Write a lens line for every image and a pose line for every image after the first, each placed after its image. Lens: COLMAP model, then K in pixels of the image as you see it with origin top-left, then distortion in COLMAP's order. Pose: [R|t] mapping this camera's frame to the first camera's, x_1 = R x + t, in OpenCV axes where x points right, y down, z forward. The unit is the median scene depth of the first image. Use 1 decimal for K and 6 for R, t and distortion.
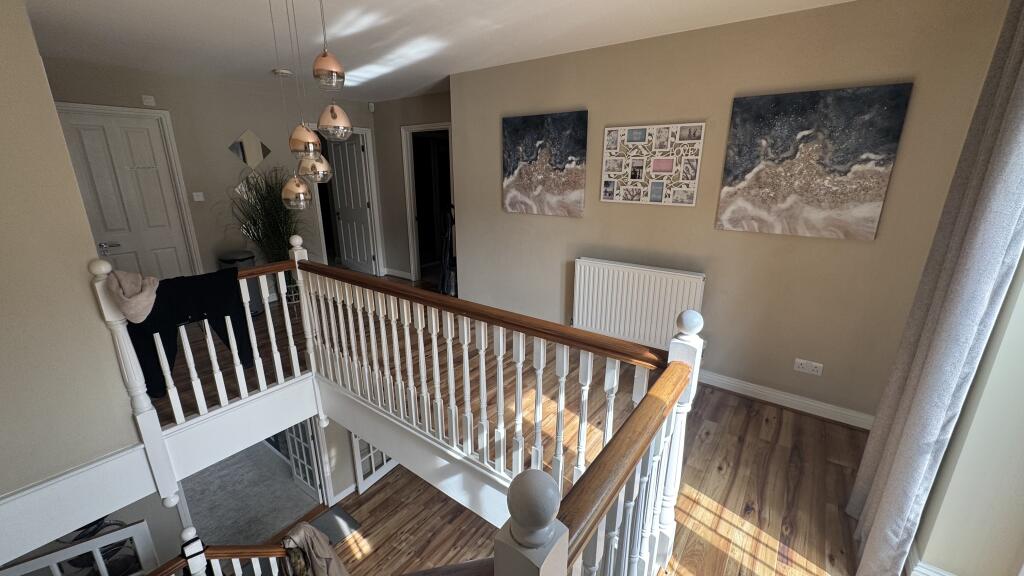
lens RADIAL K [[407.1, 0, 509.3], [0, 407.1, 286.3], [0, 0, 1]] dist [0.000342, 0.000055]
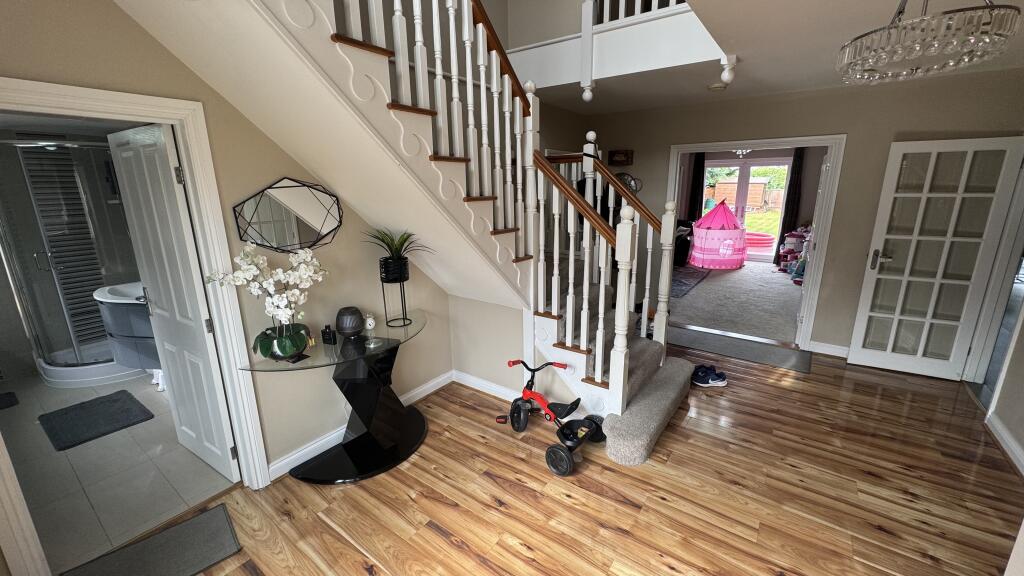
lens RADIAL K [[407.1, 0, 513.0], [0, 407.1, 287.9], [0, 0, 1]] dist [0.000342, 0.000055]
pose [[0.027788, 0.245634, -0.968964, 0.525955], [-0.269312, 0.935336, 0.229386, 0.798167], [0.962652, 0.254579, 0.092143, 0.750077]]
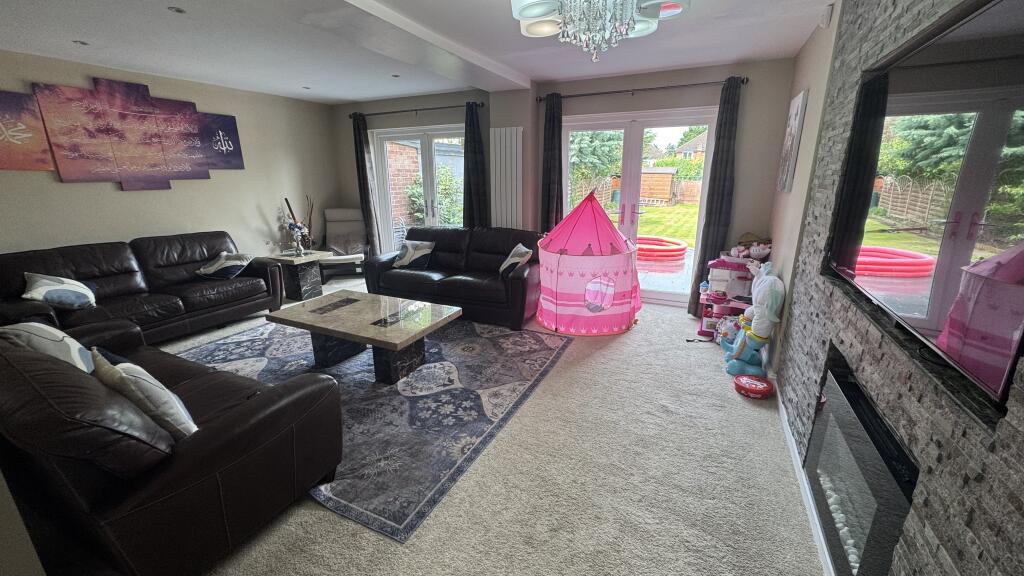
lens RADIAL K [[407.1, 0, 510.3], [0, 407.1, 289.5], [0, 0, 1]] dist [0.000342, 0.000055]
pose [[0.196940, 0.260004, -0.945311, -0.035210], [-0.266438, 0.942100, 0.203613, 0.718891], [0.943518, 0.211767, 0.254812, 1.110211]]
